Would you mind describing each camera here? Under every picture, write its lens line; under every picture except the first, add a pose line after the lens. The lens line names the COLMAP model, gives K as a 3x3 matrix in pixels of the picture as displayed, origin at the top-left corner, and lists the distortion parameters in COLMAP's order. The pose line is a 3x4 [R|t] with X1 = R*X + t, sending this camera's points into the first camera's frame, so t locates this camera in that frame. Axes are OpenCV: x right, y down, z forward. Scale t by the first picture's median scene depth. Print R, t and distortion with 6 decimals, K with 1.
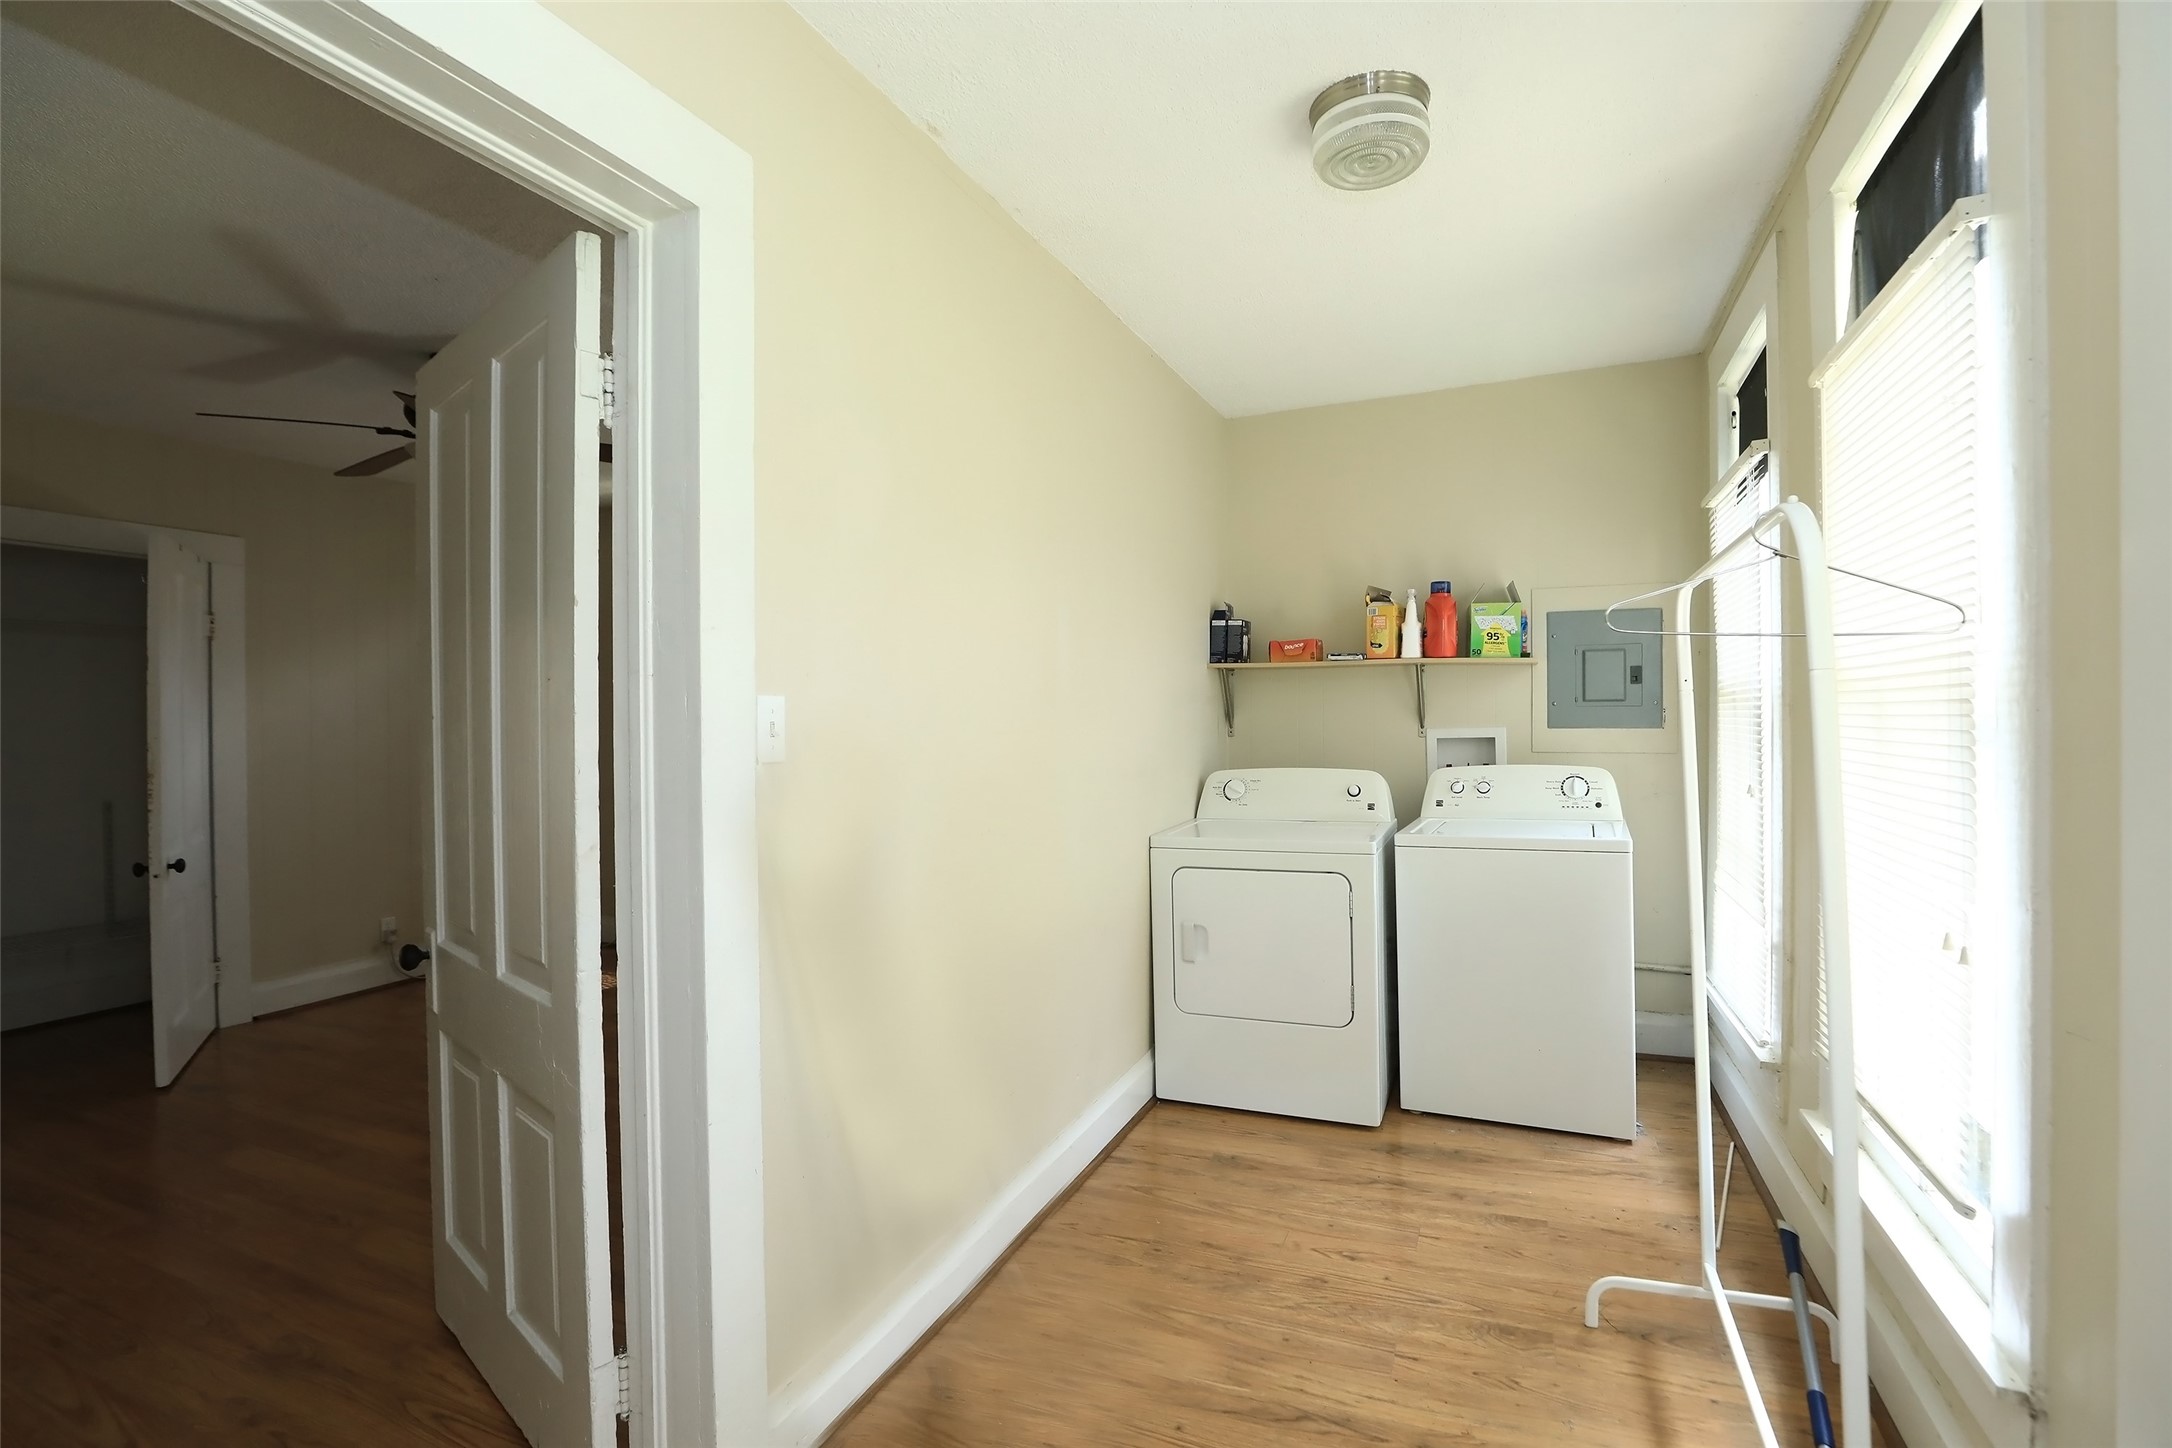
lens RADIAL K [[996.8, 0, 1093.6], [0, 996.8, 728.7], [0, 0, 1]] dist [-0.070505, -0.000084]
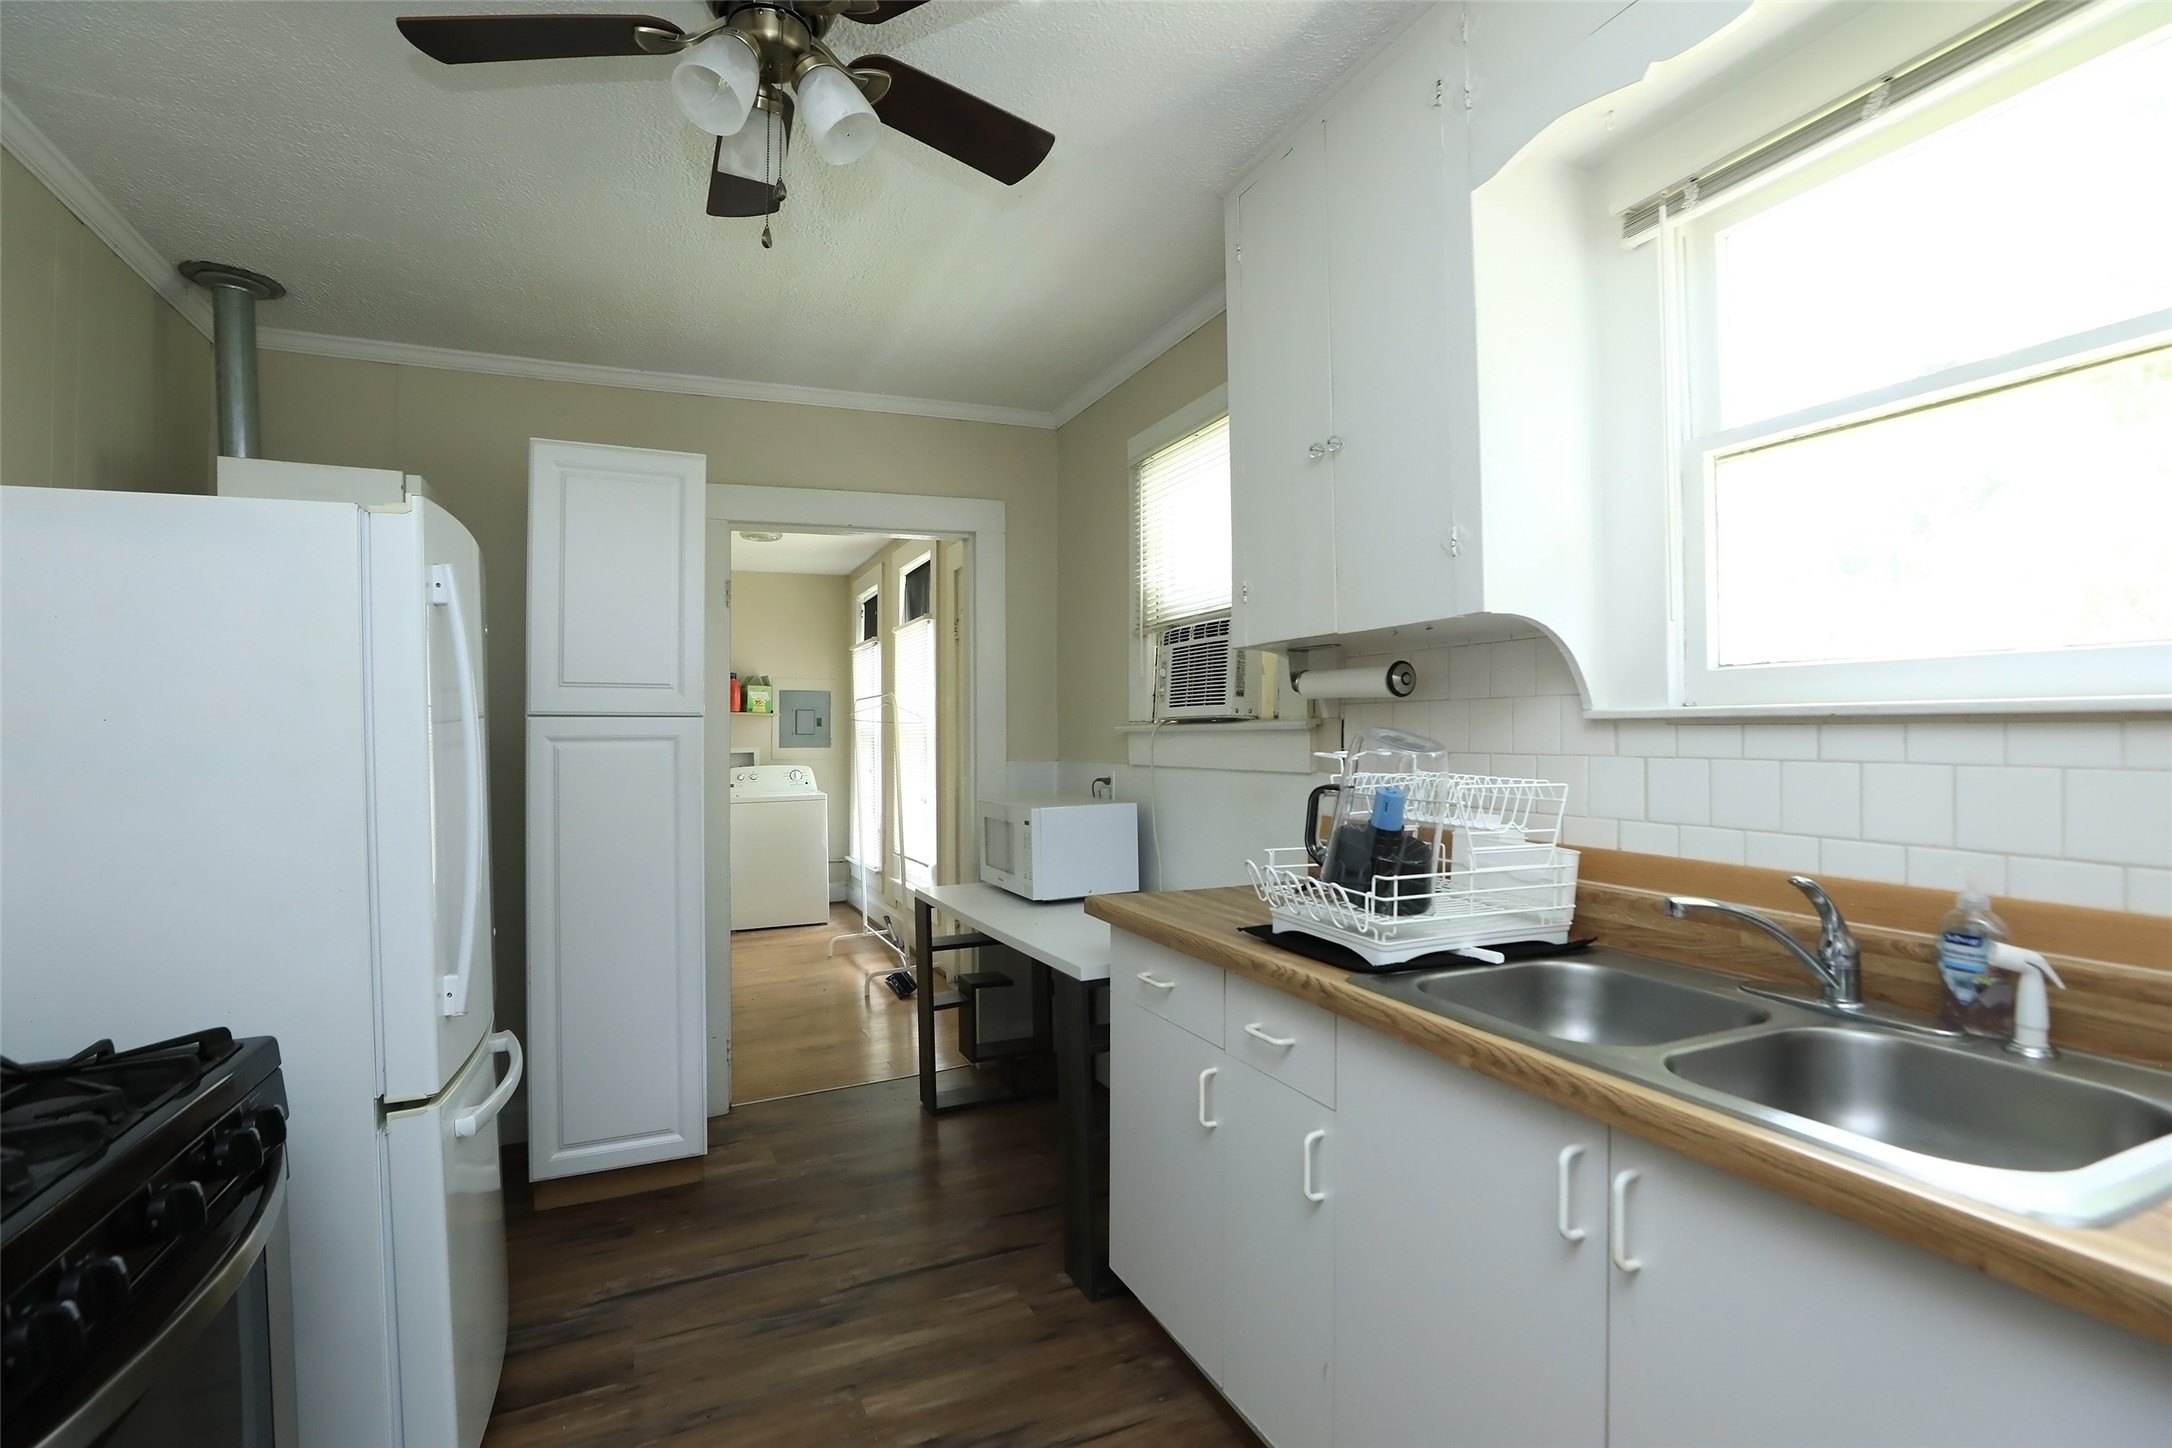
lens RADIAL K [[996.8, 0, 1093.6], [0, 996.8, 728.7], [0, 0, 1]] dist [-0.070505, -0.000084]
pose [[0.676779, 0.008054, 0.736143, -0.629789], [0.009801, 0.999753, -0.019949, 0.007834], [-0.736121, 0.020716, 0.676533, -0.897968]]
